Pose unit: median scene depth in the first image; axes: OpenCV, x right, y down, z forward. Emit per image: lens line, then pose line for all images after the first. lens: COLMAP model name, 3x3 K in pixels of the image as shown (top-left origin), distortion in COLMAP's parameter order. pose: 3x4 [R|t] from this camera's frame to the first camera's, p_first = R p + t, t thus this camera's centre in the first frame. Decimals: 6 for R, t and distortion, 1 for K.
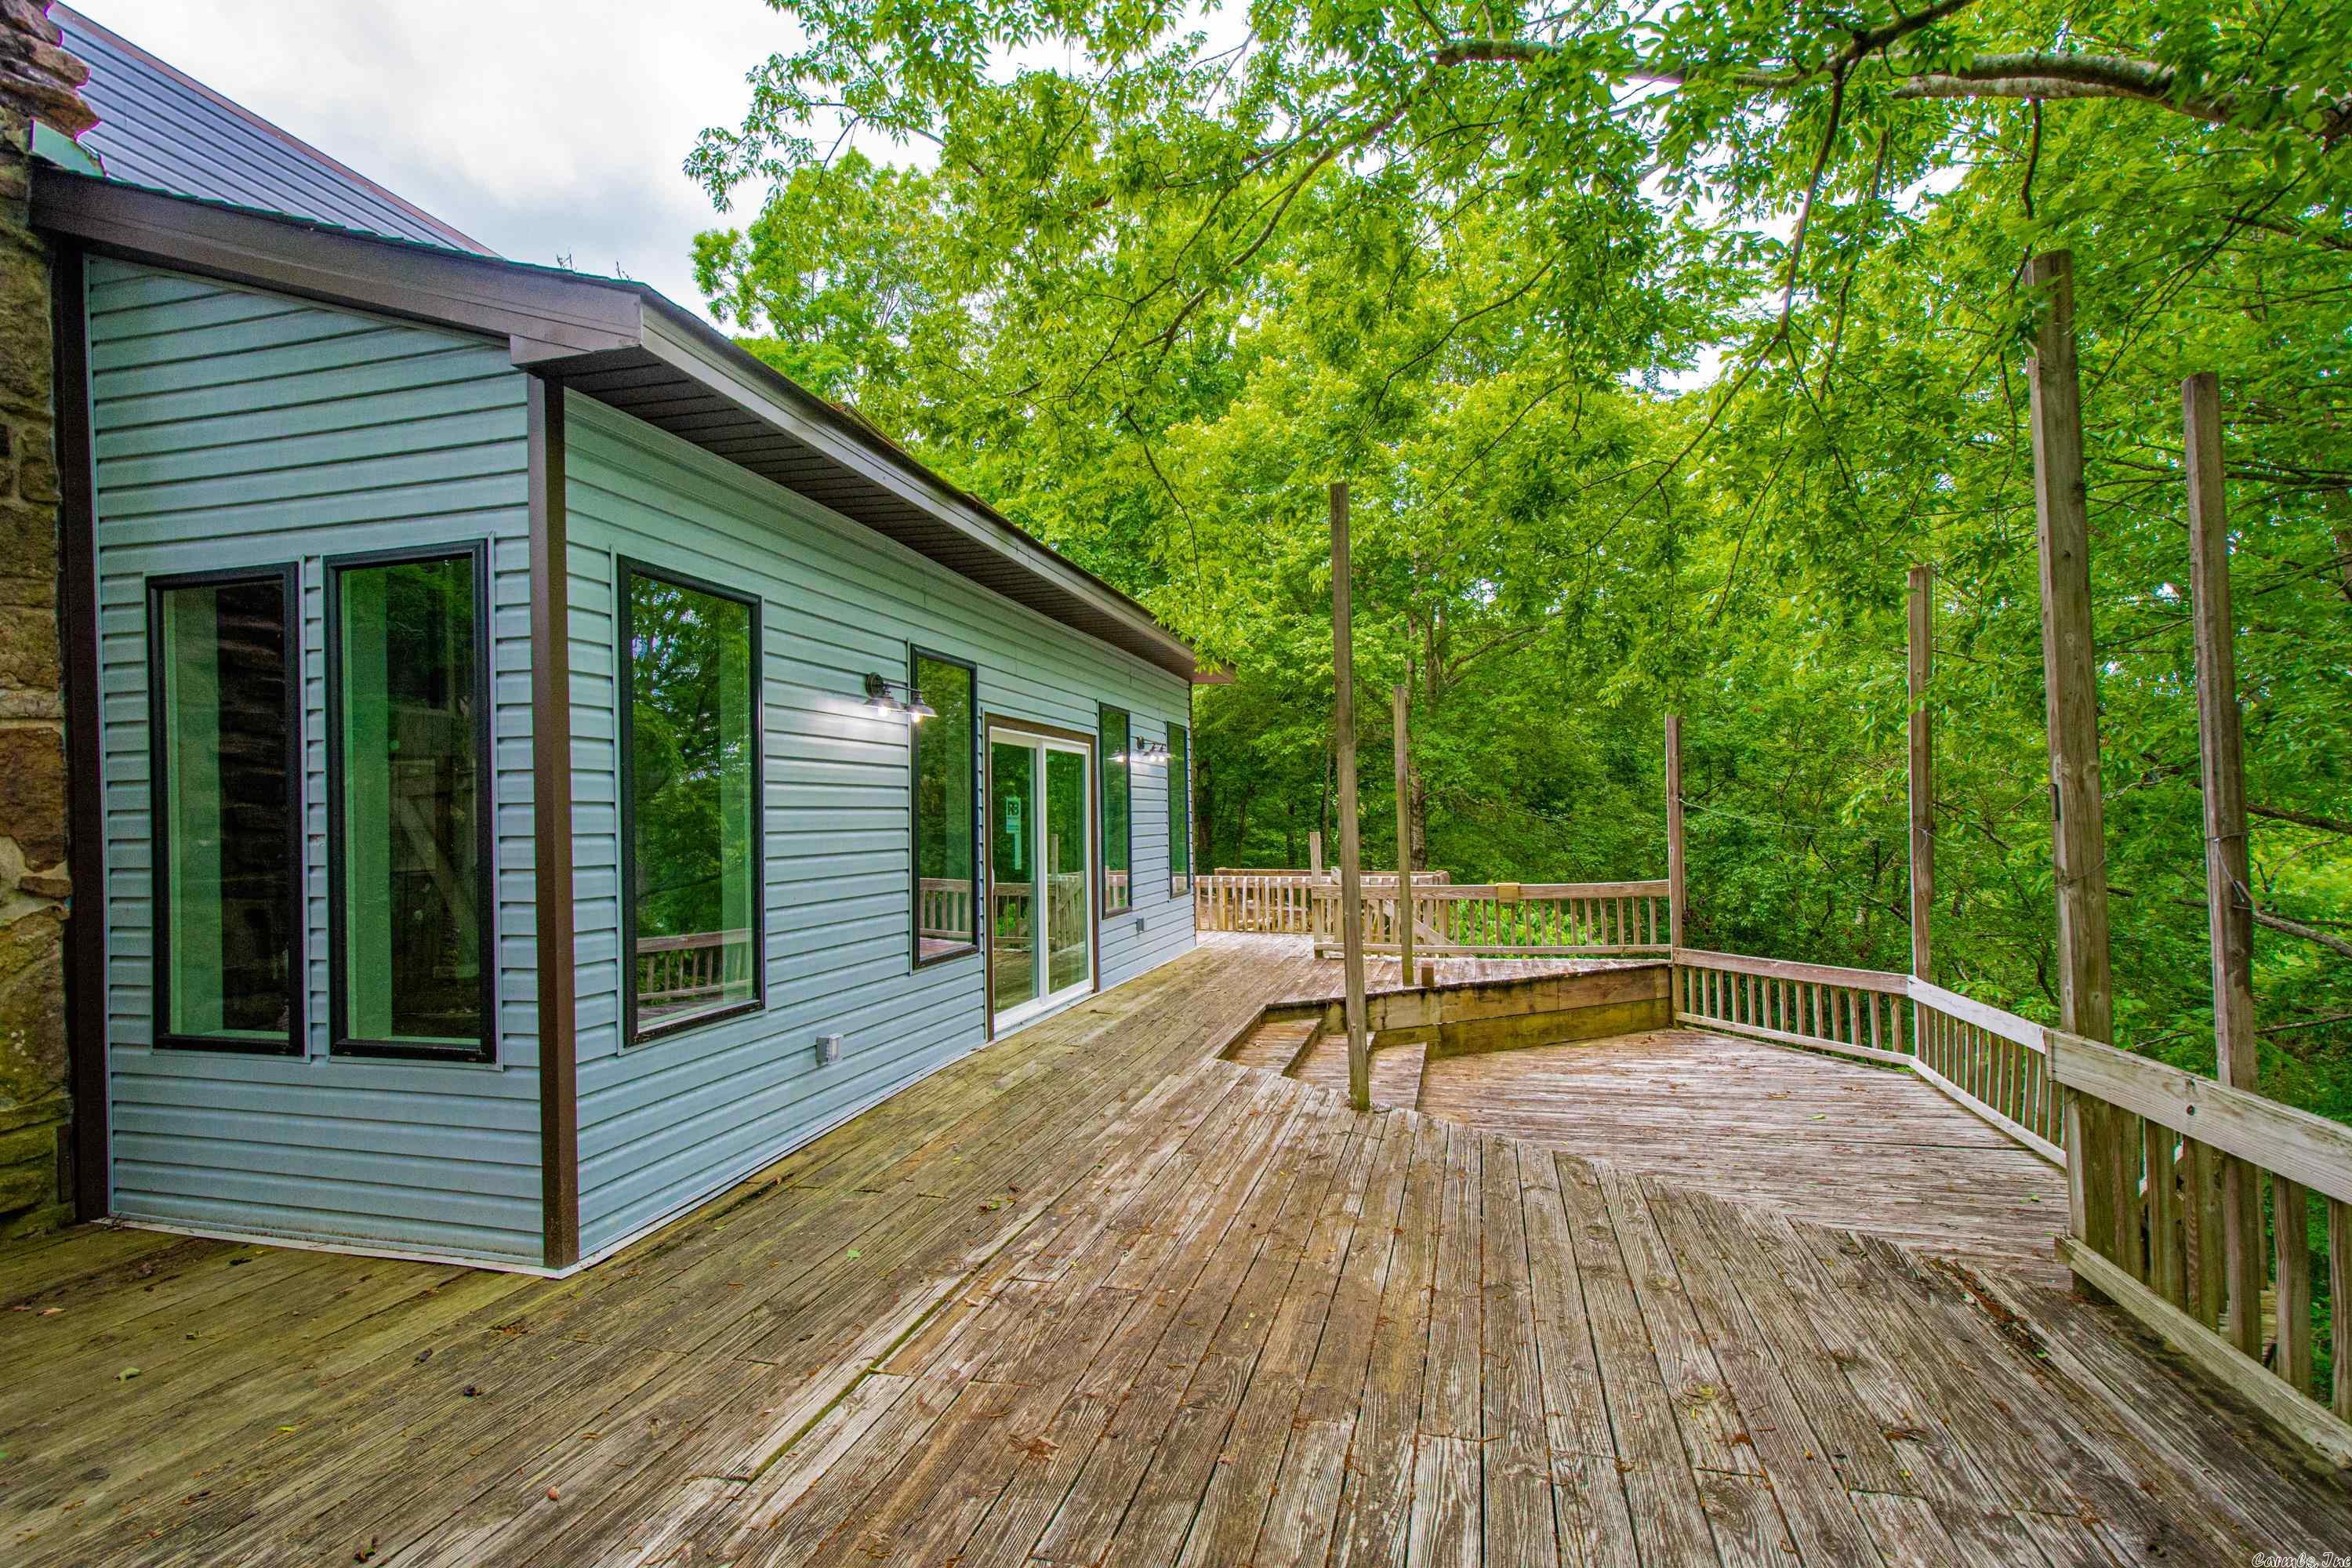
lens RADIAL K [[1037.2, 0, 1194.7], [0, 1037.2, 831.6], [0, 0, 1]] dist [0.017280, -0.005667]
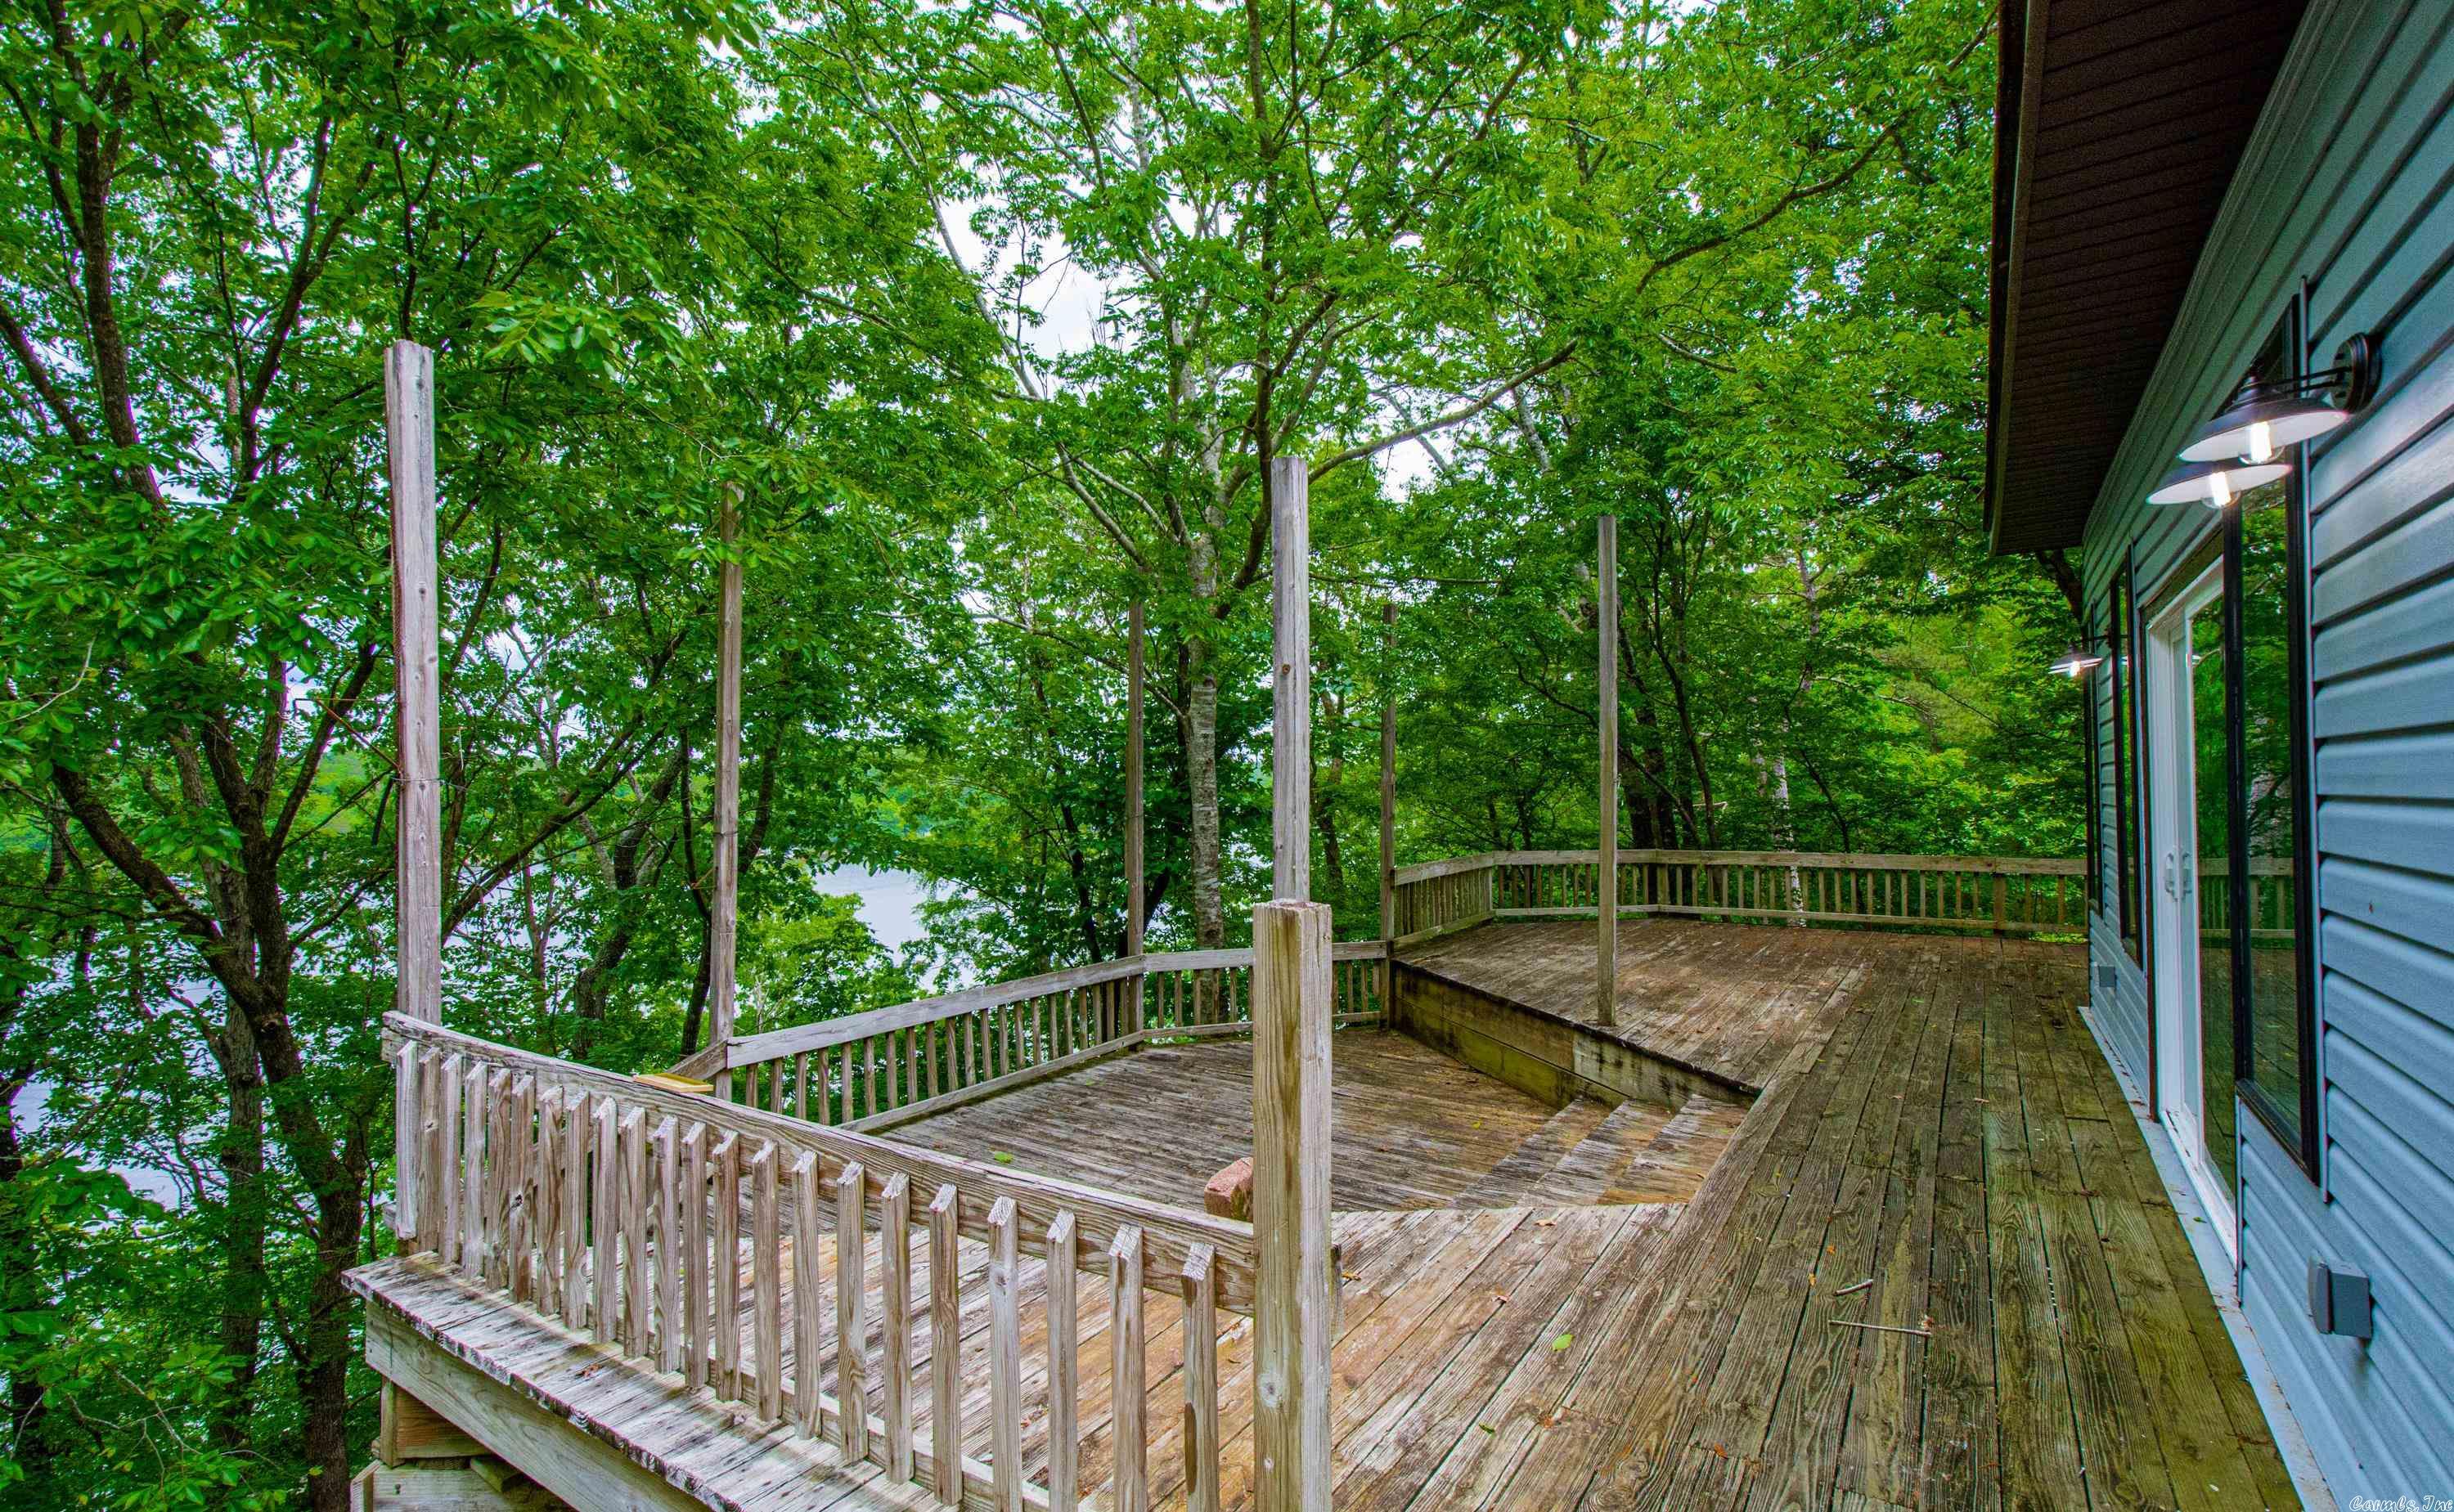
lens RADIAL K [[1108.3, 0, 1254.1], [0, 1108.3, 801.9], [0, 0, 1]] dist [0.008623, -0.000166]
pose [[-0.951651, 0.032702, 0.305437, 0.136395], [0.039936, 0.999050, 0.017466, -0.033768], [-0.304575, 0.028820, -0.952052, 2.211910]]
